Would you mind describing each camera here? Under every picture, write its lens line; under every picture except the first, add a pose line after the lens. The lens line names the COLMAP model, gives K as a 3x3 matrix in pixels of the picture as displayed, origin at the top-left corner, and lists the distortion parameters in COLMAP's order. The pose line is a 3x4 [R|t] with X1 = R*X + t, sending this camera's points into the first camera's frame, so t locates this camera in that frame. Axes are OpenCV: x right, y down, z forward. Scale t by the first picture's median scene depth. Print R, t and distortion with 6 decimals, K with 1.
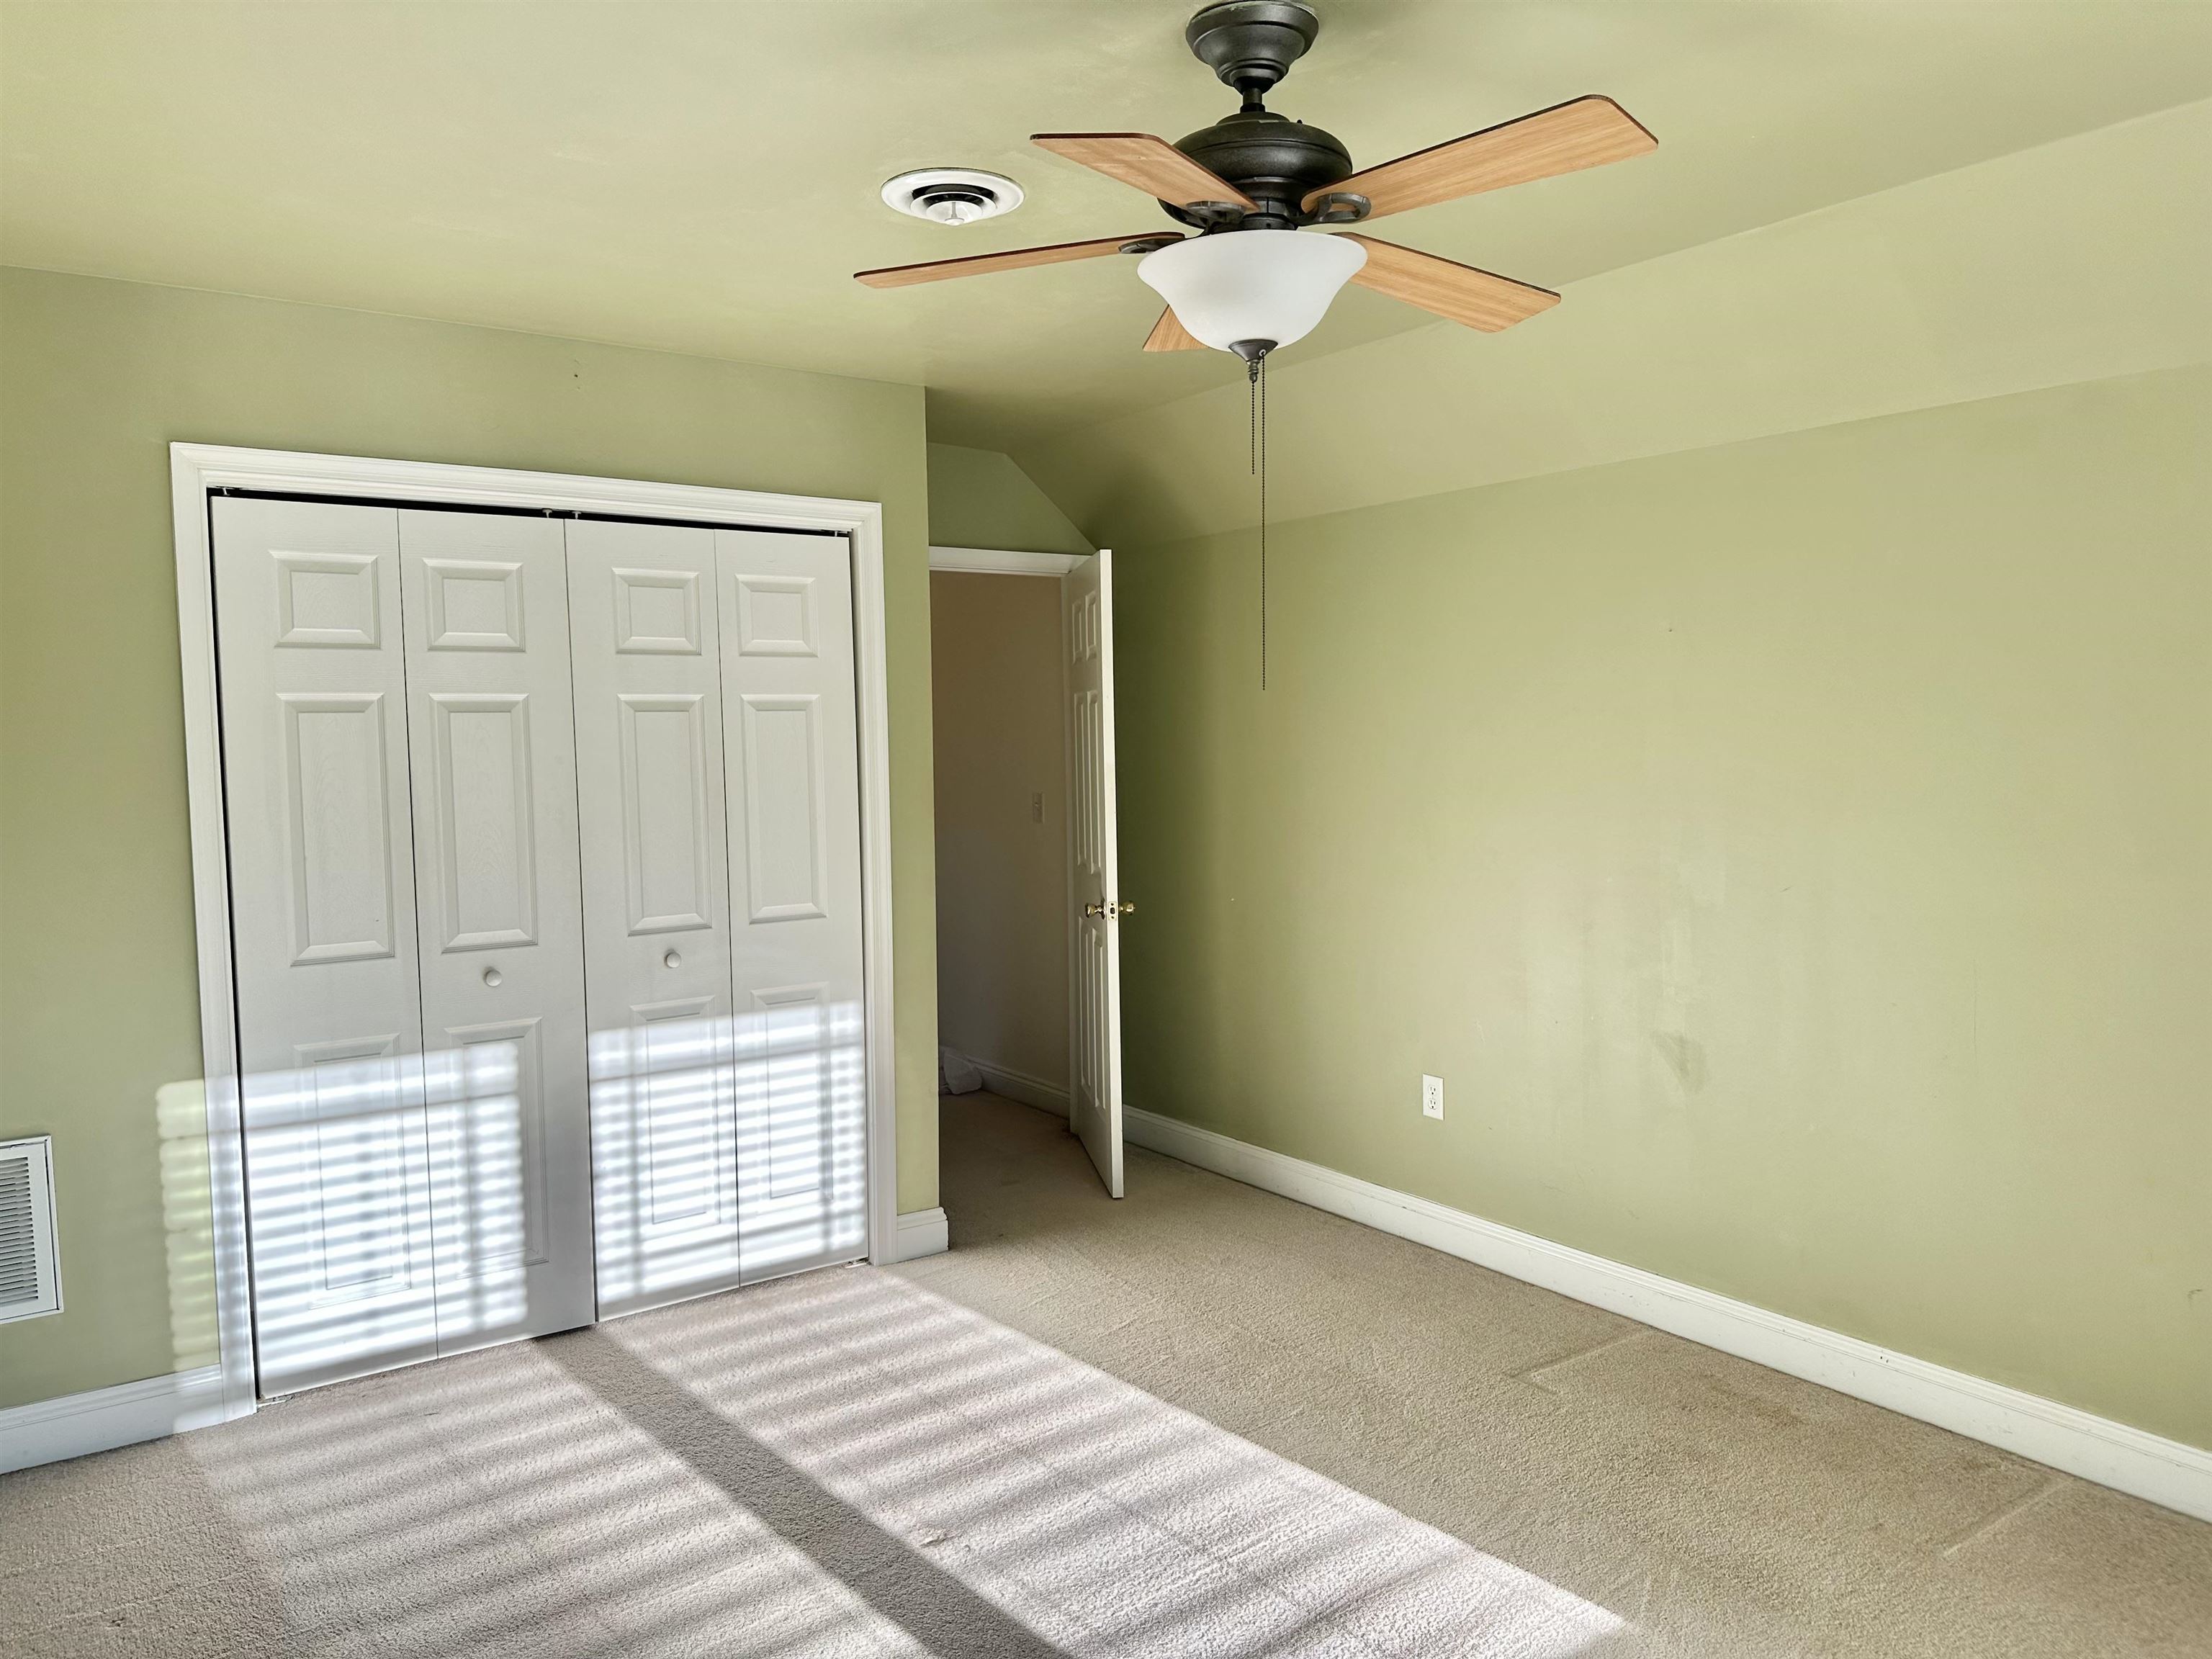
lens RADIAL K [[1587.9, 0, 1094.0], [0, 1587.9, 826.9], [0, 0, 1]] dist [0.178808, -0.216348]
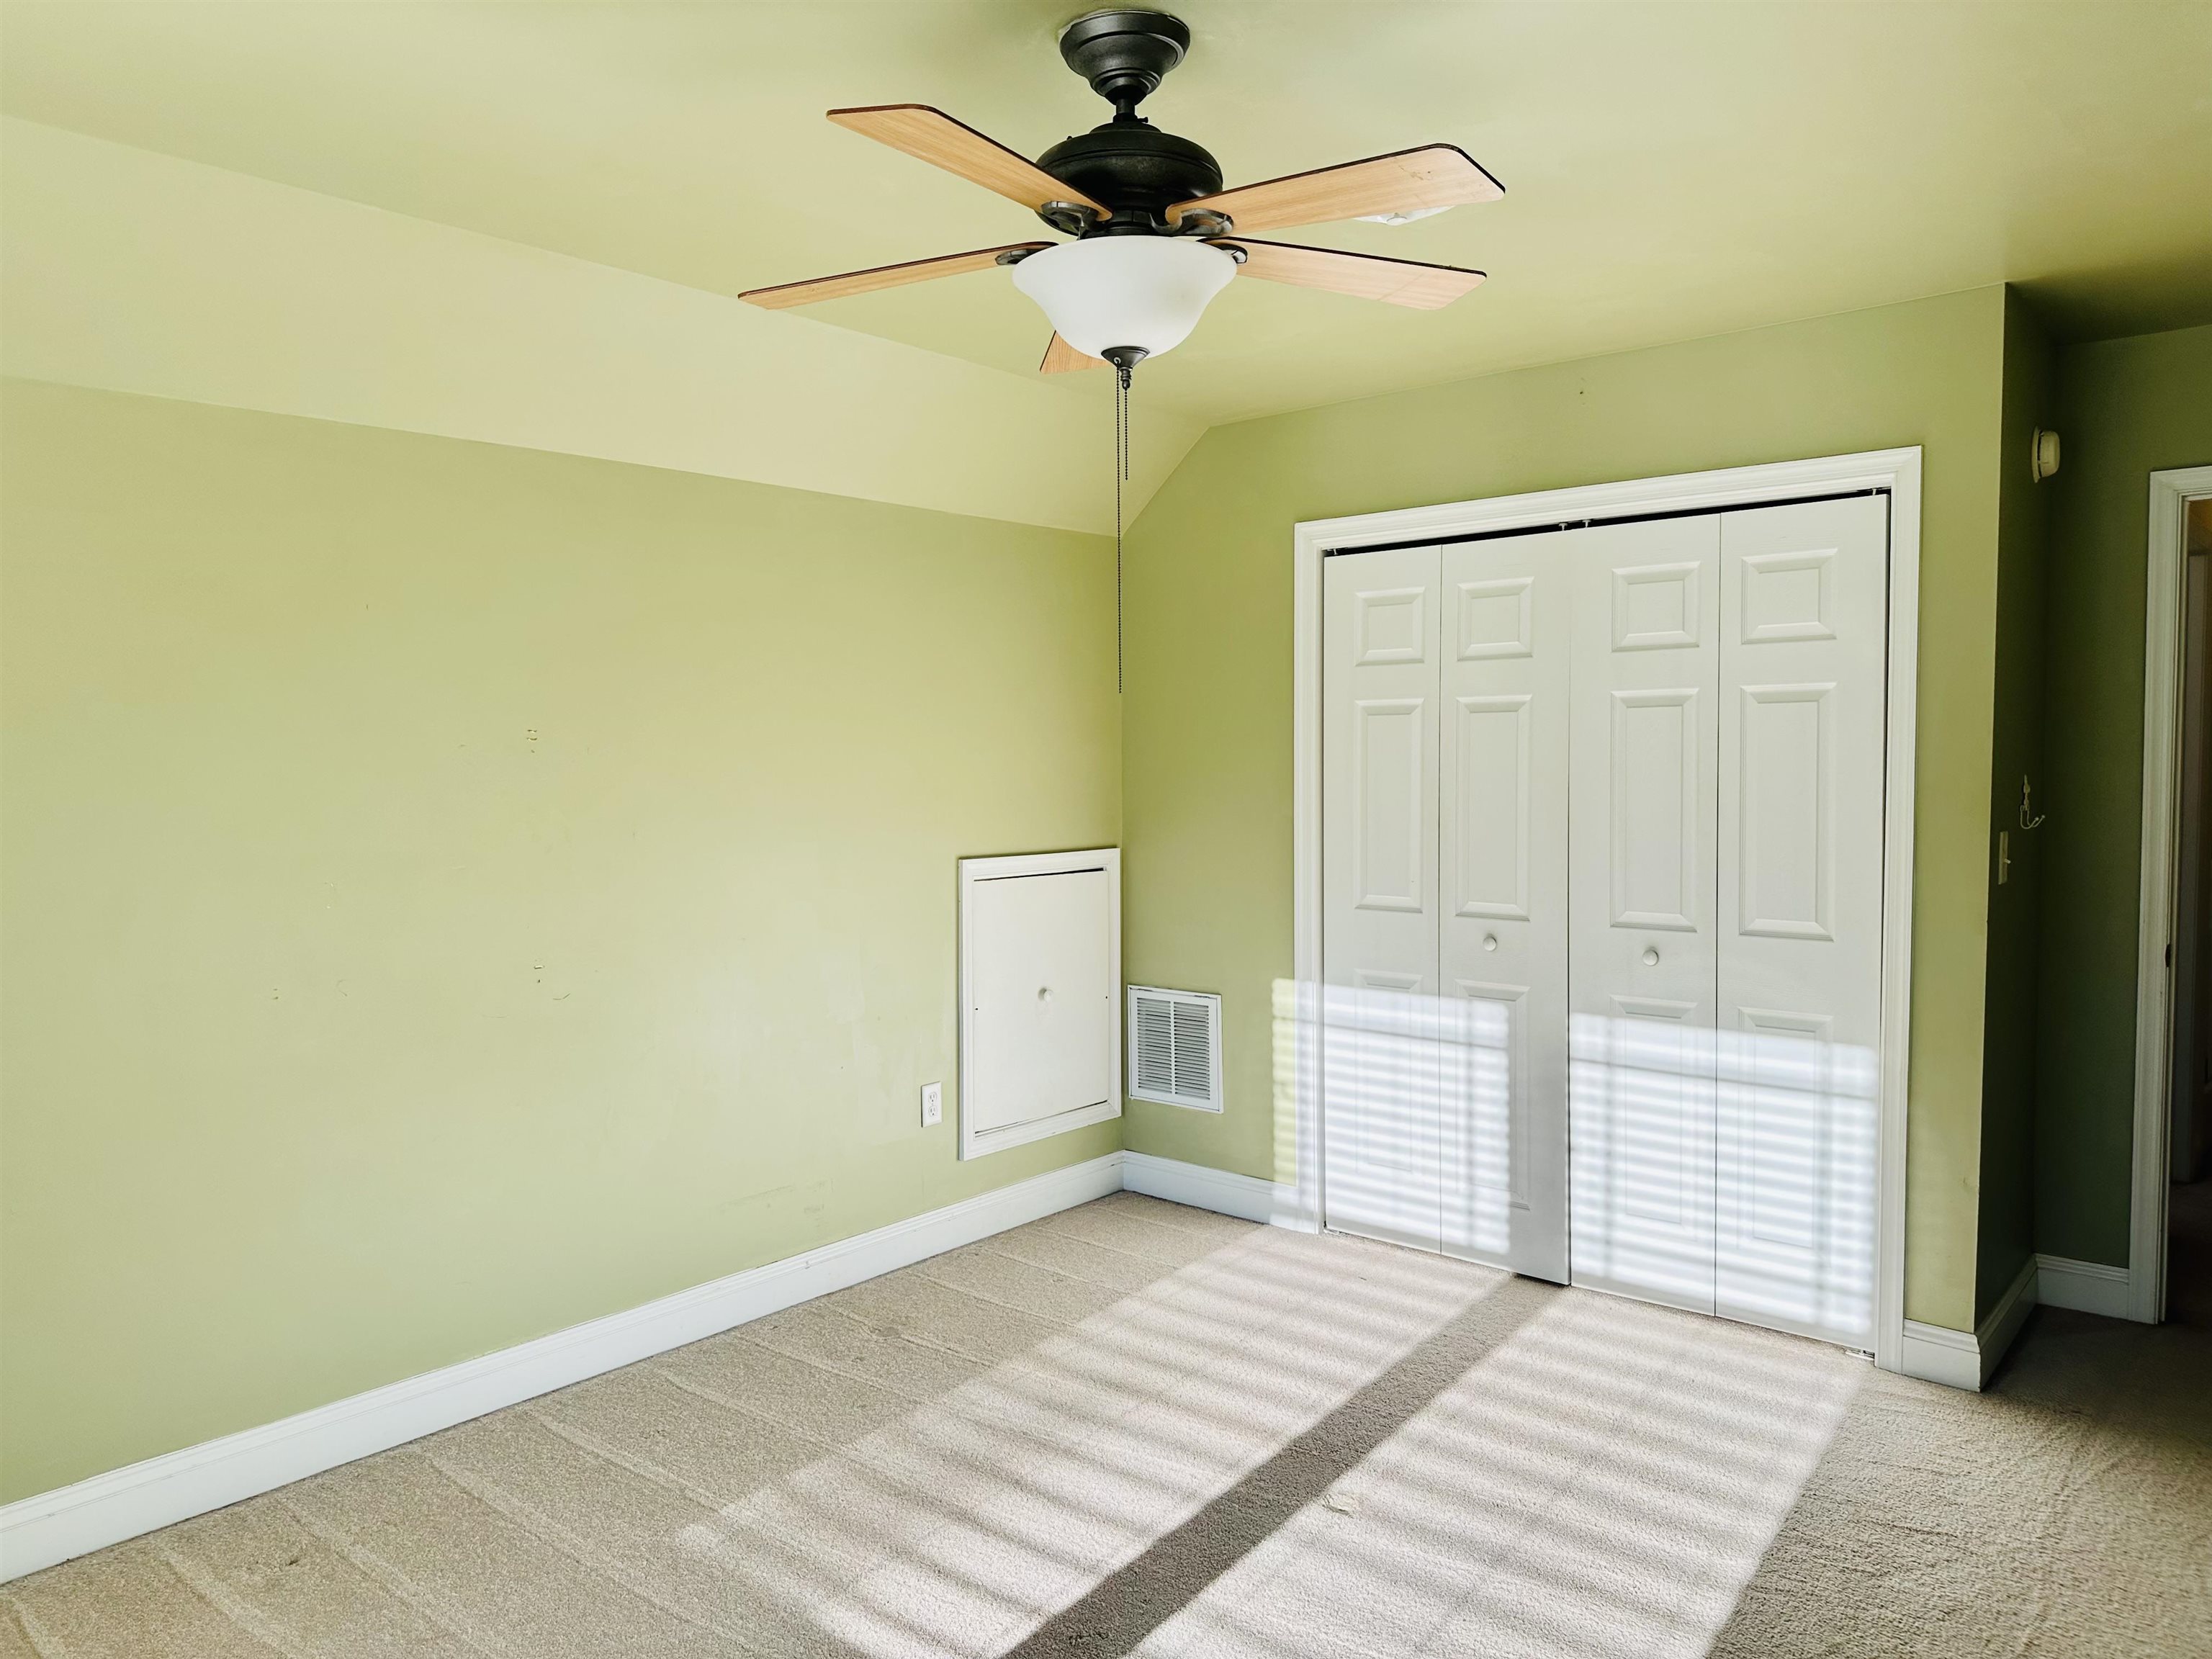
lens RADIAL K [[1587.9, 0, 1094.0], [0, 1587.9, 826.9], [0, 0, 1]] dist [0.178808, -0.216348]
pose [[0.263461, 0.061956, -0.962679, 0.629396], [-0.056421, 0.997217, 0.048738, -0.028344], [0.963019, 0.041475, 0.266223, 0.419584]]
